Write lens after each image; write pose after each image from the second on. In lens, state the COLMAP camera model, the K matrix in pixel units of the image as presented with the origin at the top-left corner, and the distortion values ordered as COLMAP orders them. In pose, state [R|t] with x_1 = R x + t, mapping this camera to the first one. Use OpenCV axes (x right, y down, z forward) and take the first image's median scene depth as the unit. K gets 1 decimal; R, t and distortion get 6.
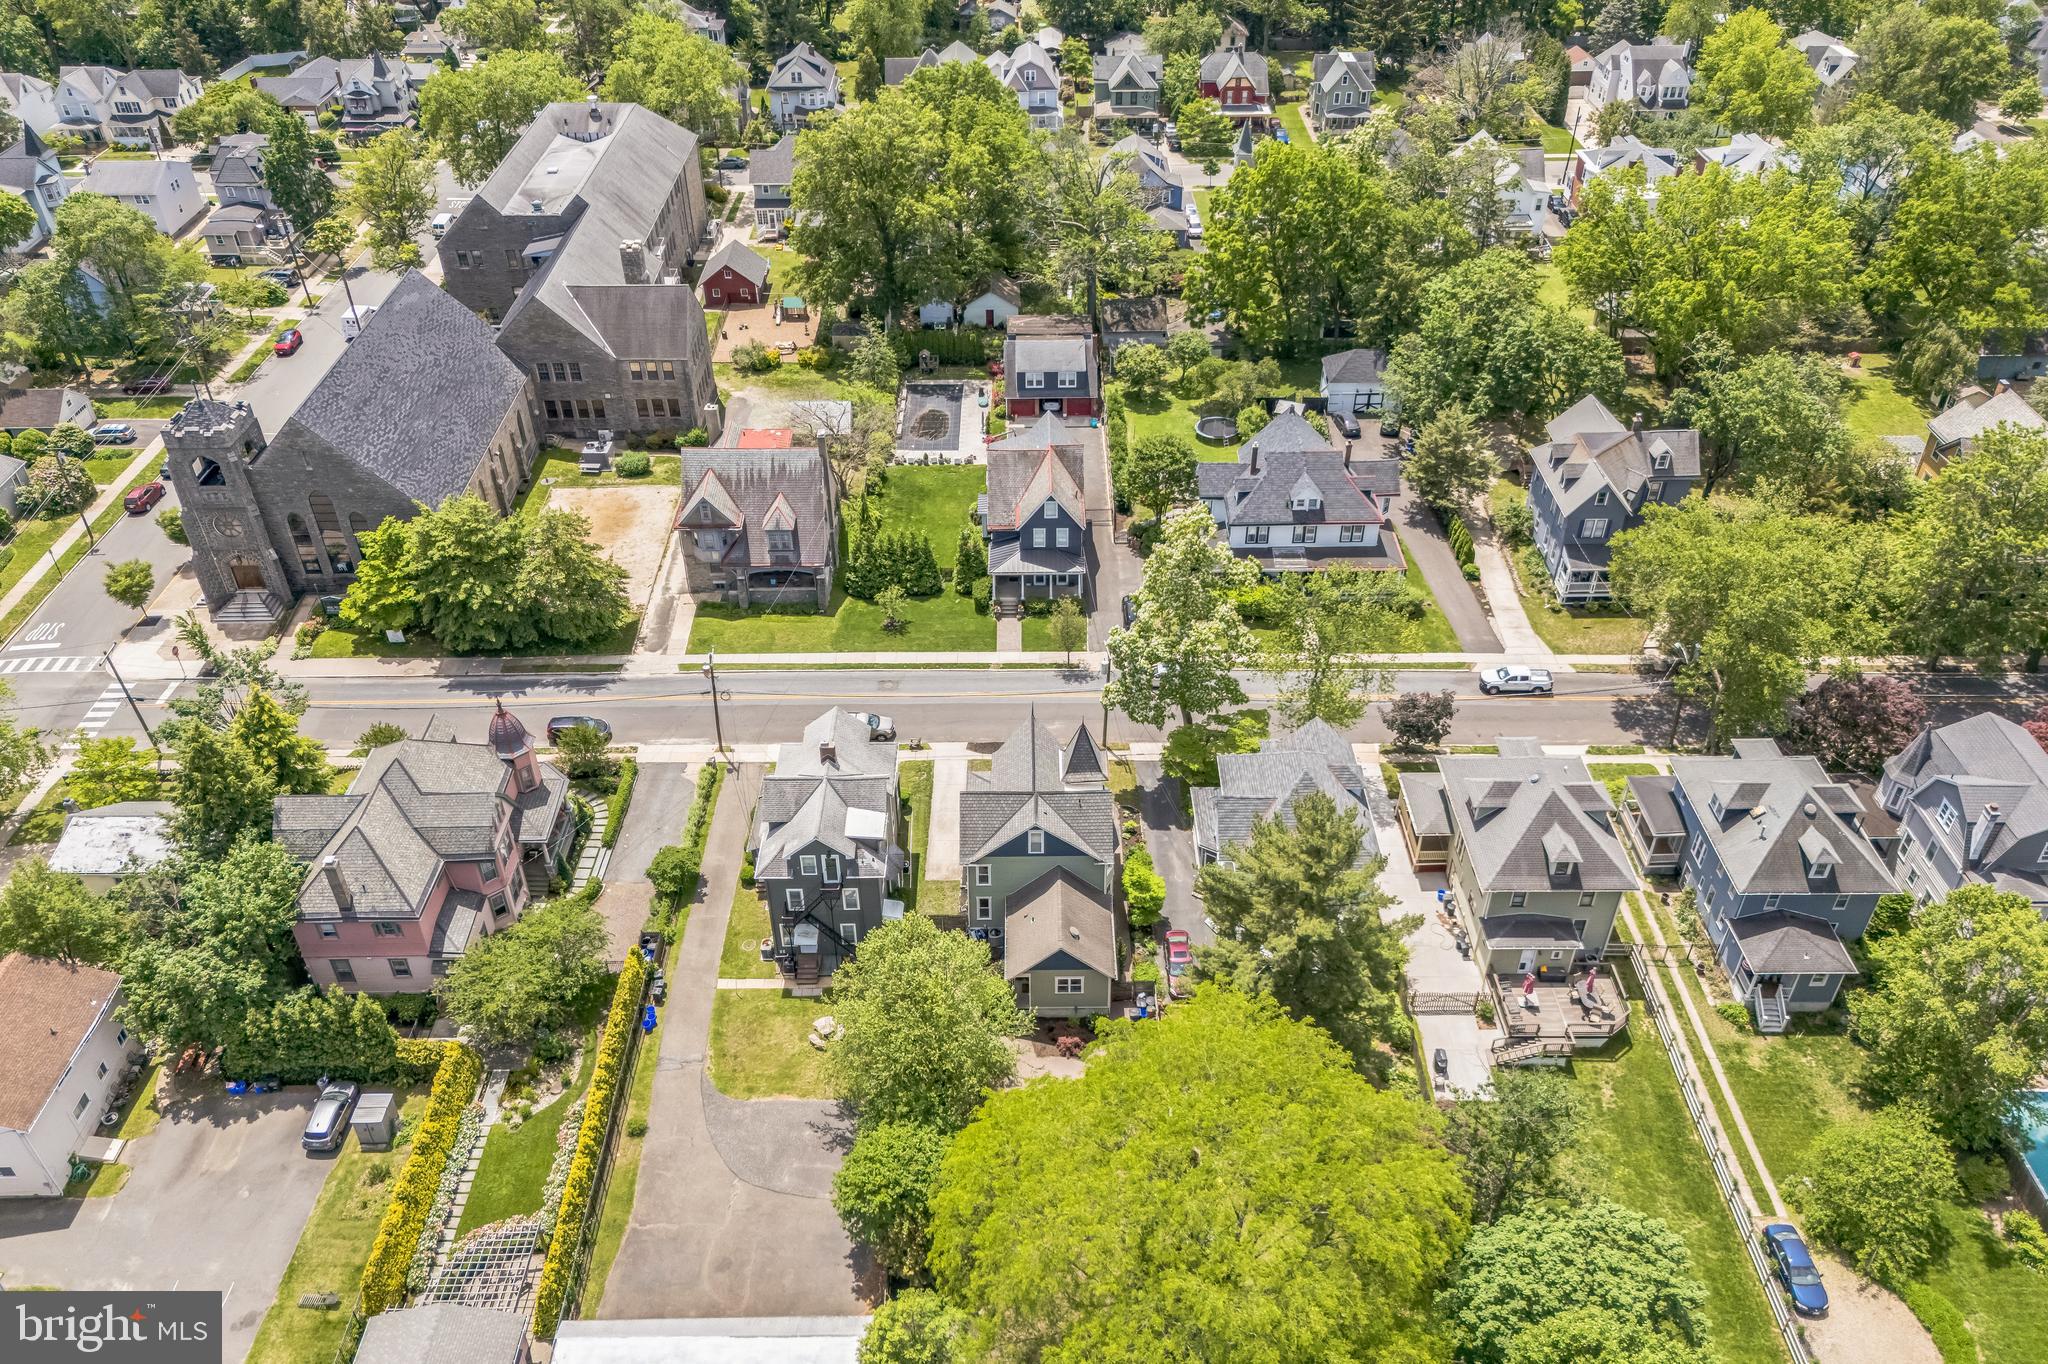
lens RADIAL K [[1540.5, 0, 1024.0], [0, 1540.5, 682.0], [0, 0, 1]] dist [0.077048, -0.073654]
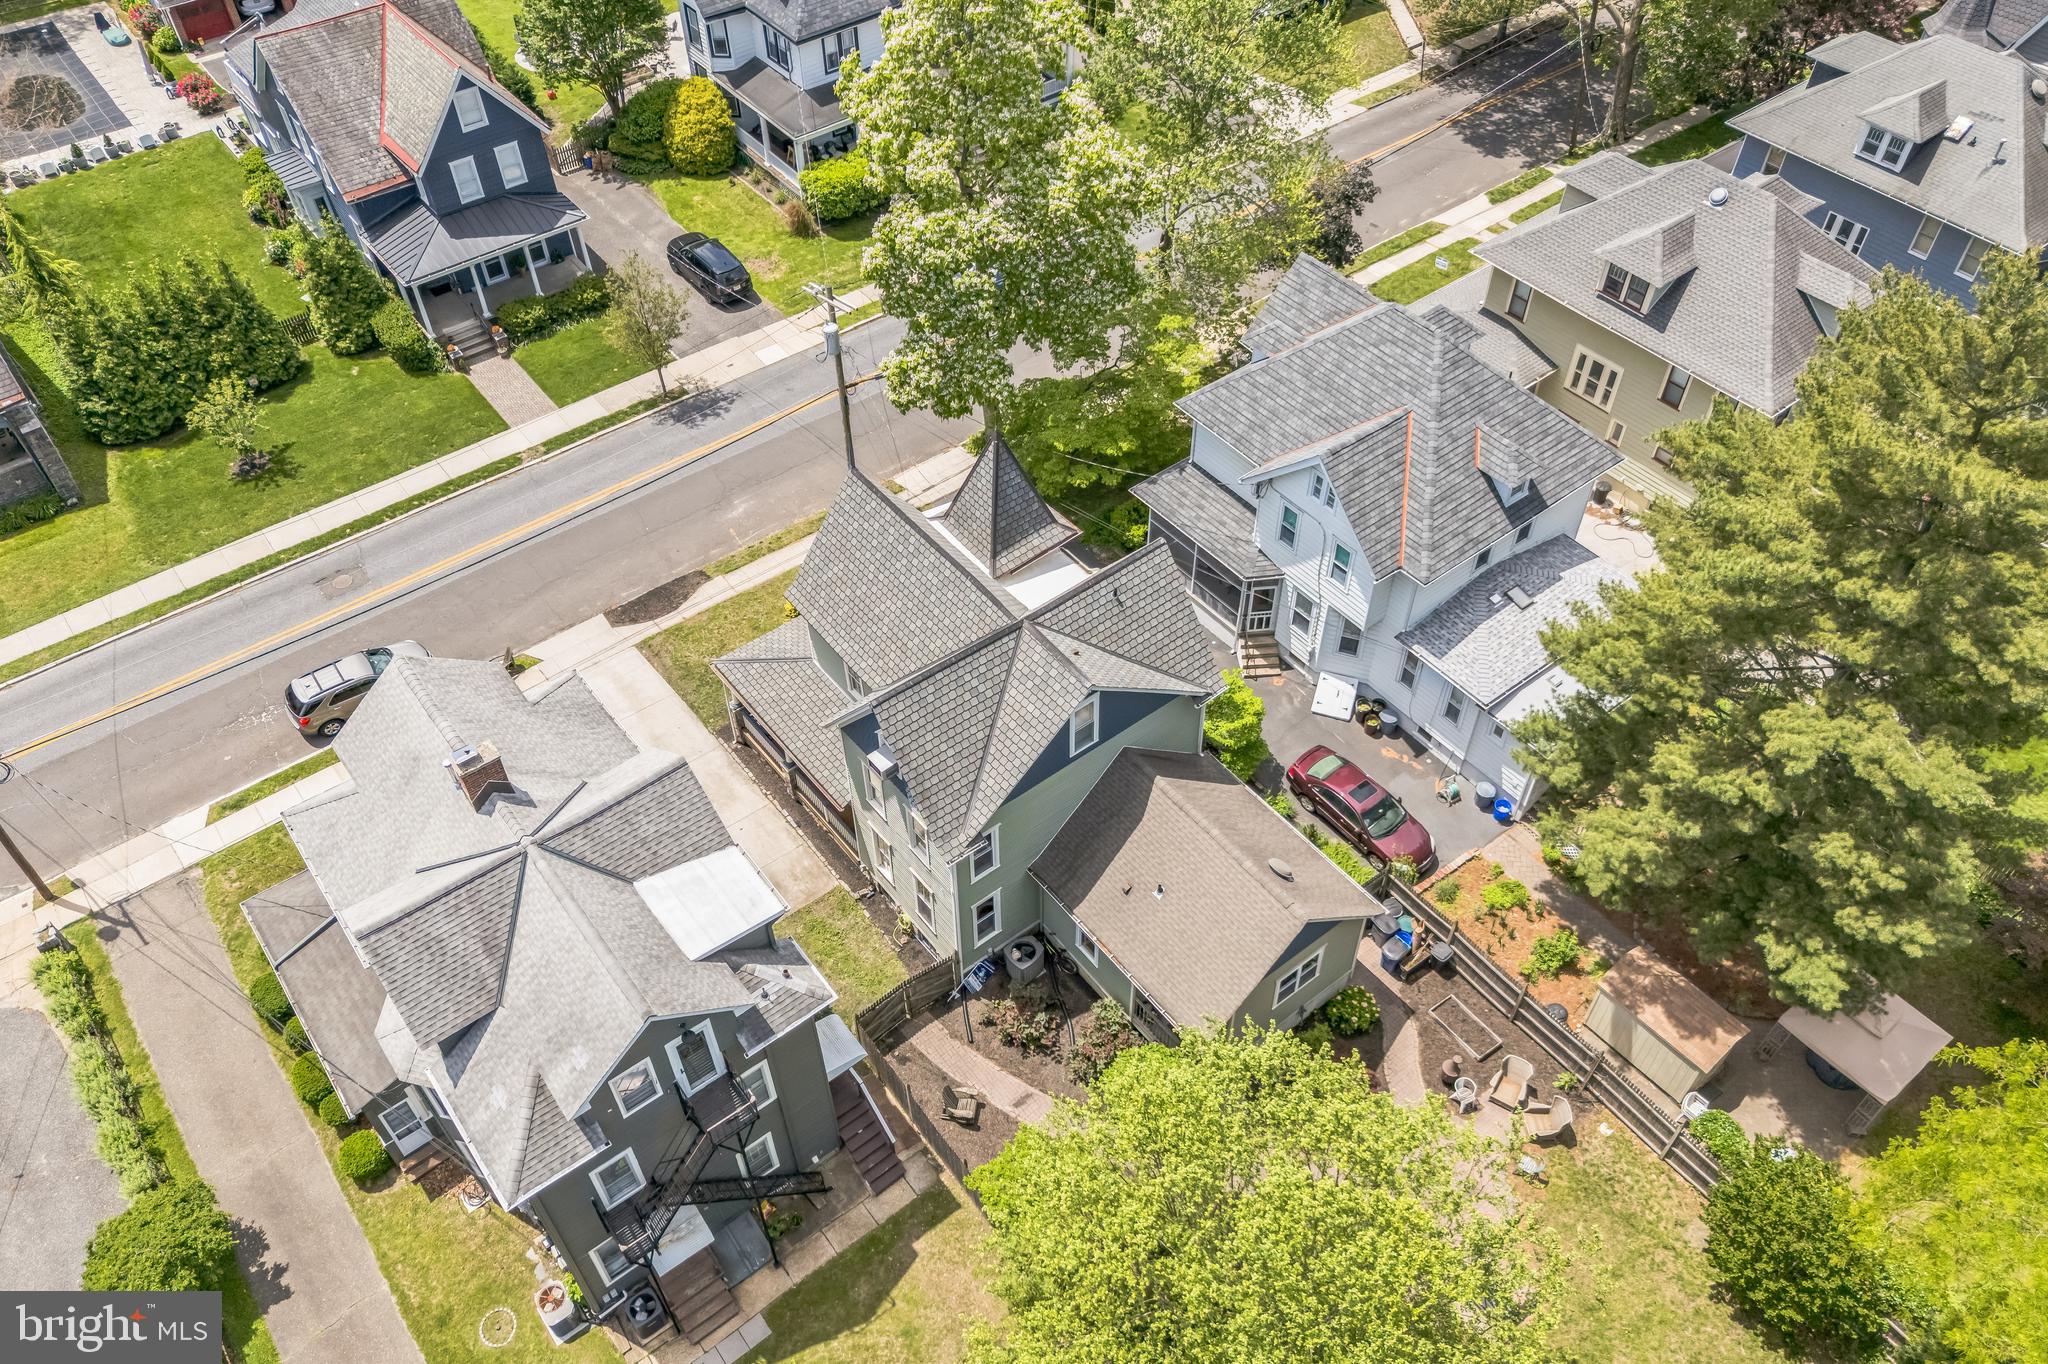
lens RADIAL K [[1540.5, 0, 1024.0], [0, 1540.5, 682.0], [0, 0, 1]] dist [0.077048, -0.073654]
pose [[0.790121, -0.450936, 0.415170, -0.151450], [0.373481, 0.891254, 0.257251, -0.016456], [-0.486026, -0.048201, 0.872614, 0.571063]]
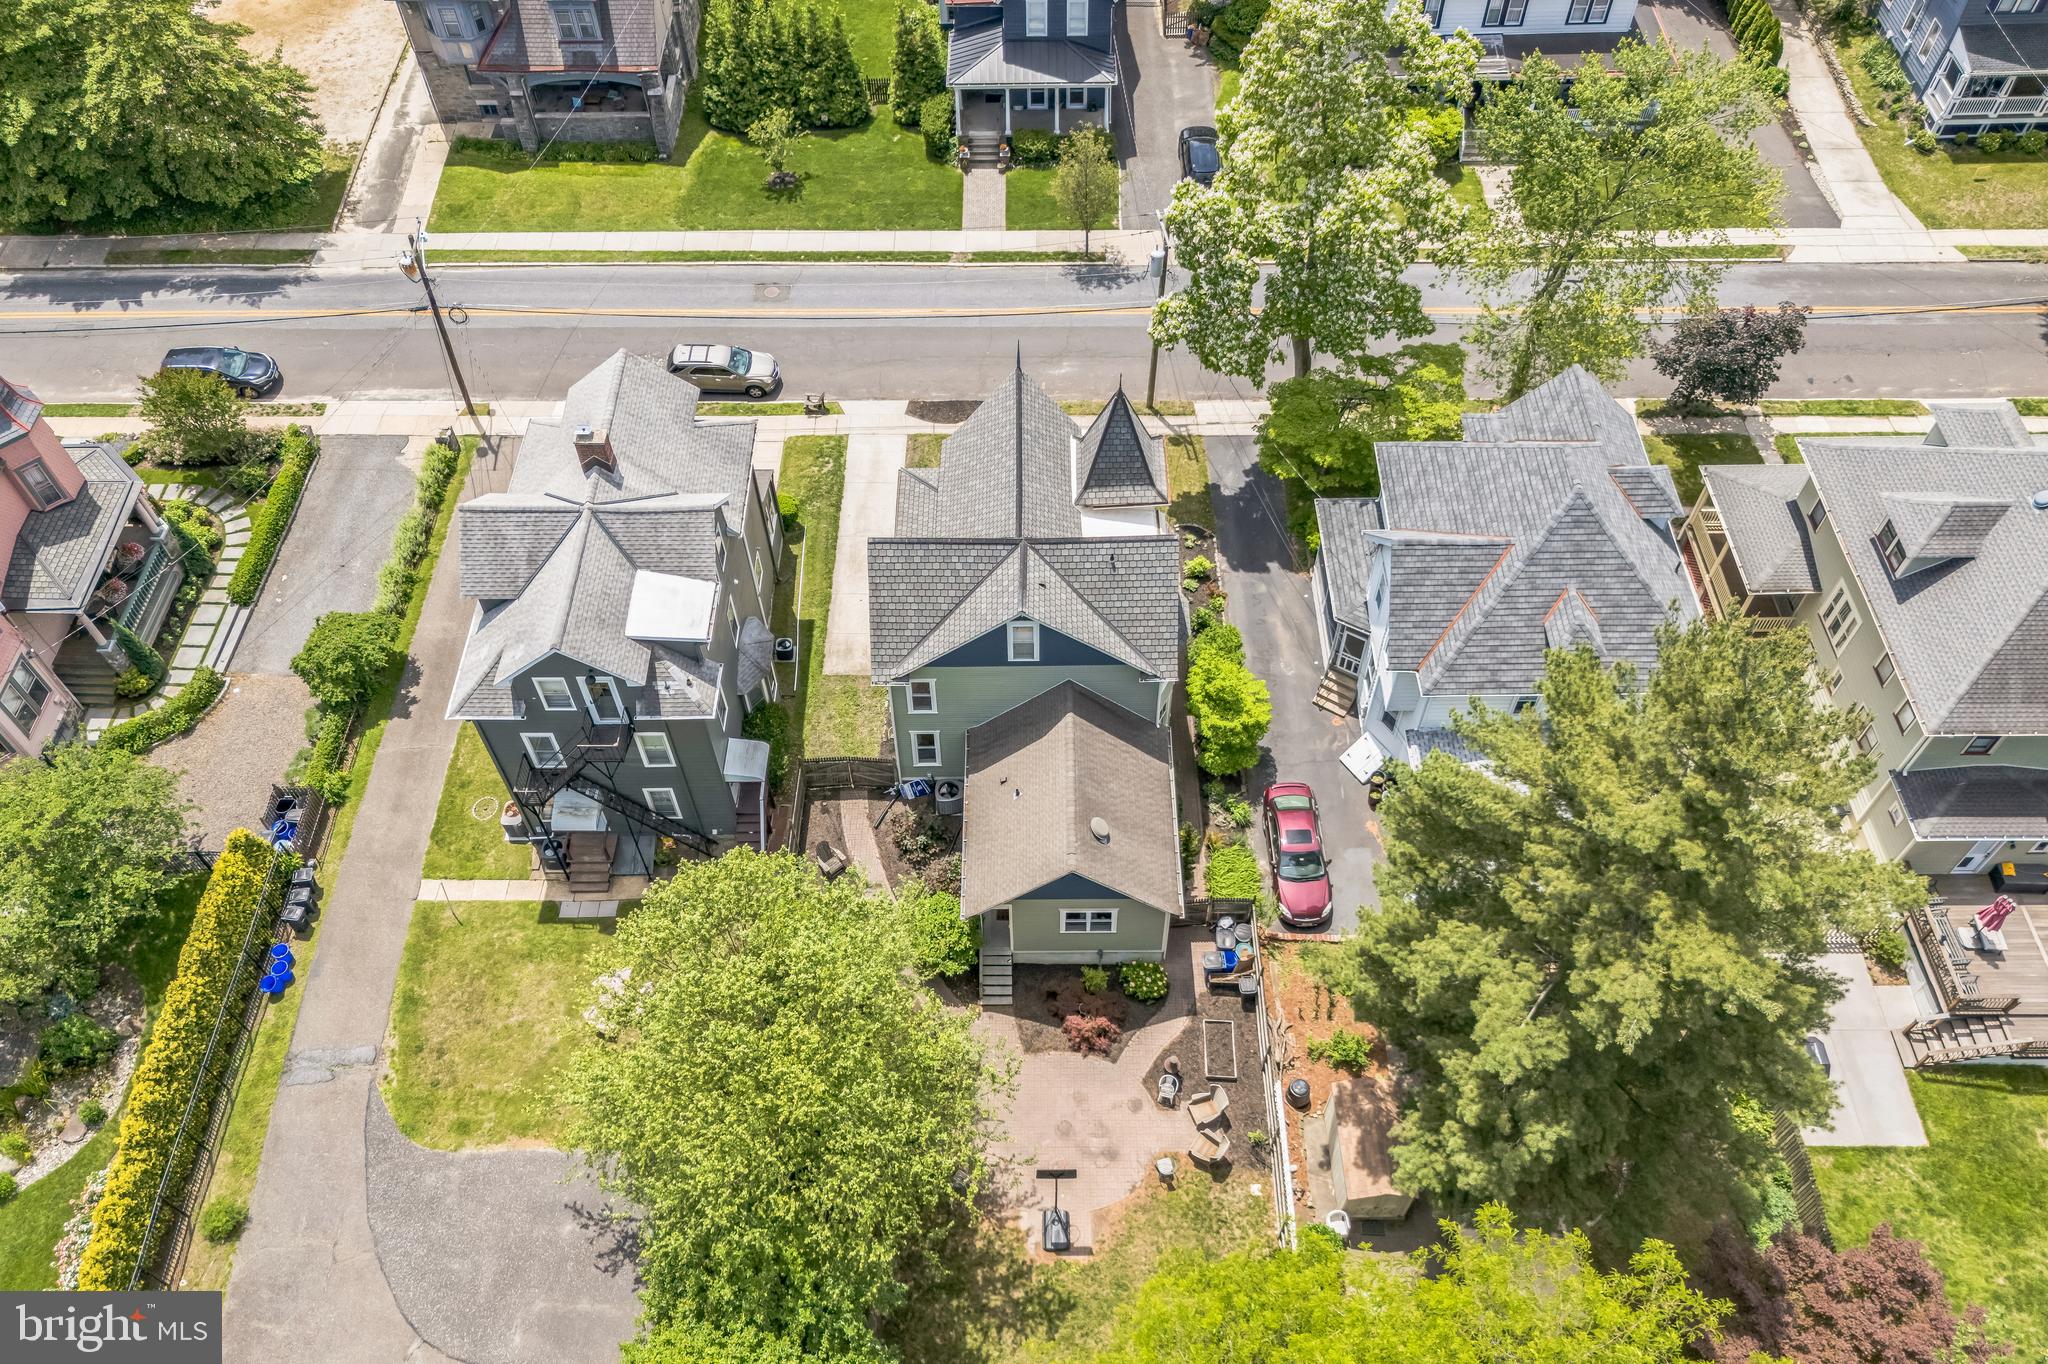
lens RADIAL K [[1540.5, 0, 1024.0], [0, 1540.5, 682.0], [0, 0, 1]] dist [0.077048, -0.073654]
pose [[0.999996, 0.000136, -0.002957, 0.008411], [0.000655, 0.964030, 0.265793, -0.012762], [0.002887, -0.265794, 0.964026, 0.459163]]
